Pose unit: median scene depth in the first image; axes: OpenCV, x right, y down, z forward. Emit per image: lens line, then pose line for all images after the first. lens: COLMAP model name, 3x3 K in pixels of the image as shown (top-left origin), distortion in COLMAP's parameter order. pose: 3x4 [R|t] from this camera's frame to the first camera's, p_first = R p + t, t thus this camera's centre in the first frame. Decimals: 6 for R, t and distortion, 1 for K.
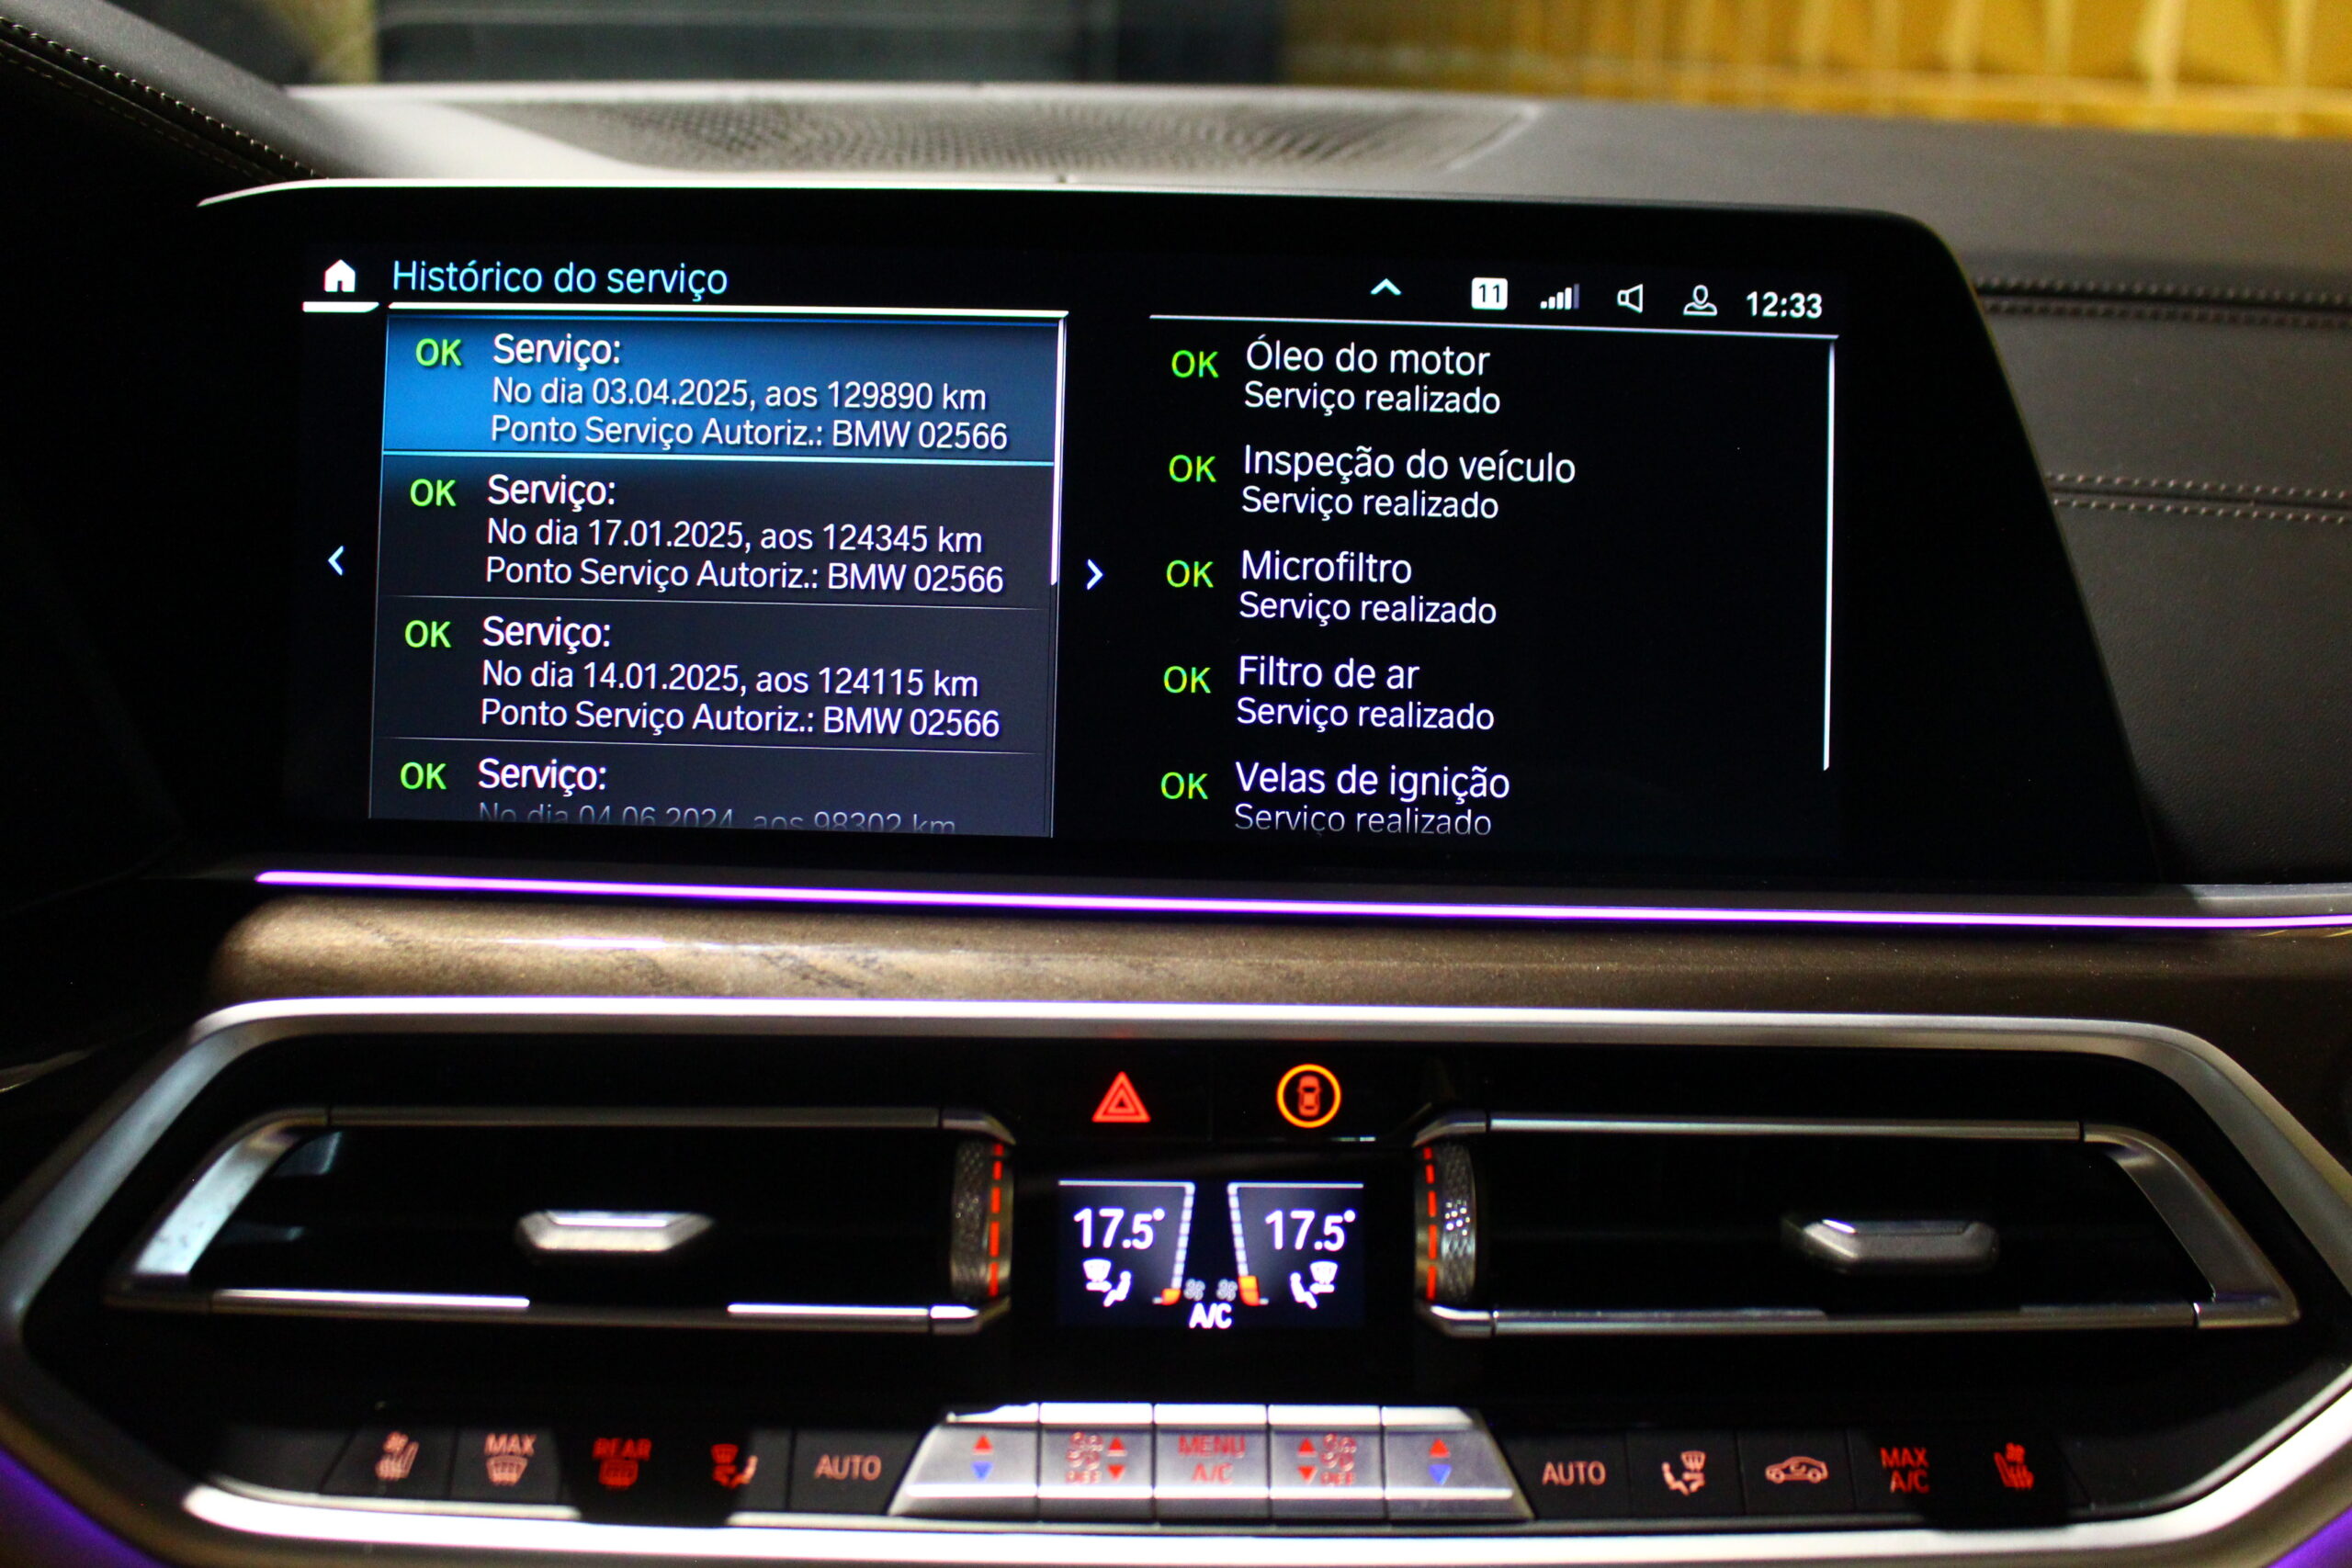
lens RADIAL K [[1562.6, 0, 1183.4], [0, 1562.6, 760.5], [0, 0, 1]] dist [-0.003347, -0.001548]
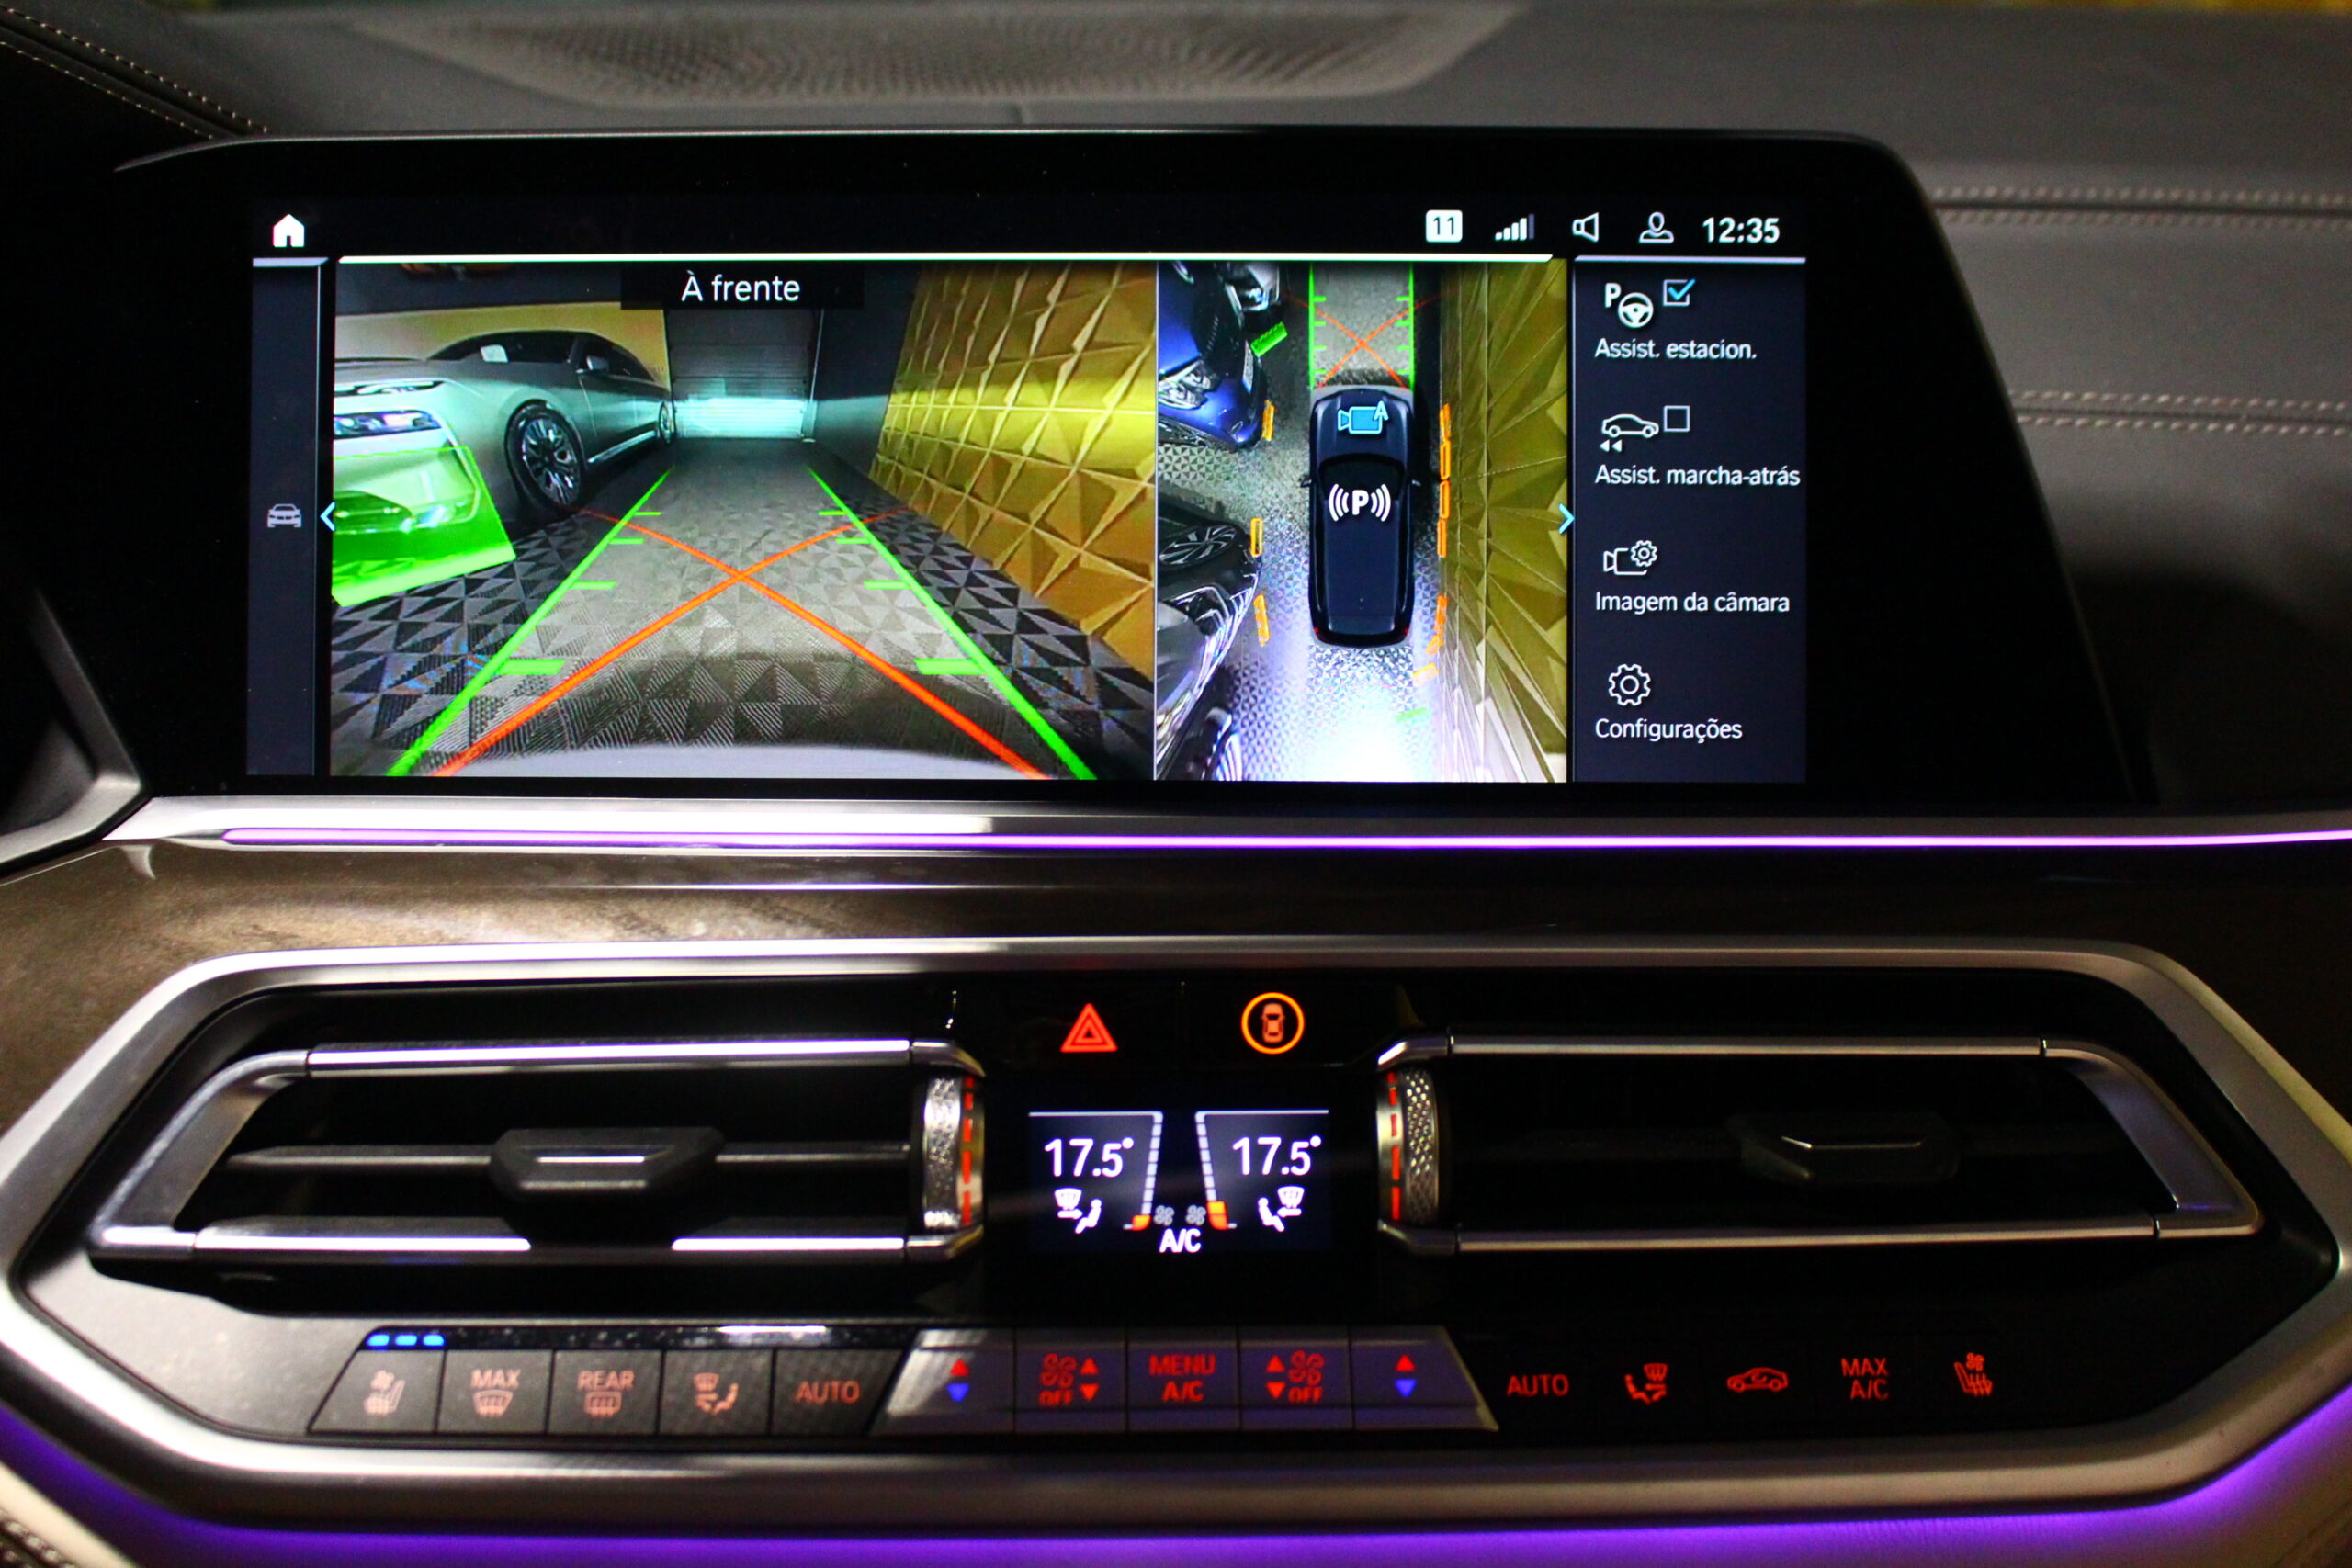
lens RADIAL K [[1809.1, 0, 1188.7], [0, 1809.1, 743.7], [0, 0, 1]] dist [0.050357, -0.100689]
pose [[0.999787, -0.020621, -0.000458, 0.029439], [0.020623, 0.999777, 0.004503, 0.025397], [0.000365, -0.004511, 0.999990, -0.178281]]
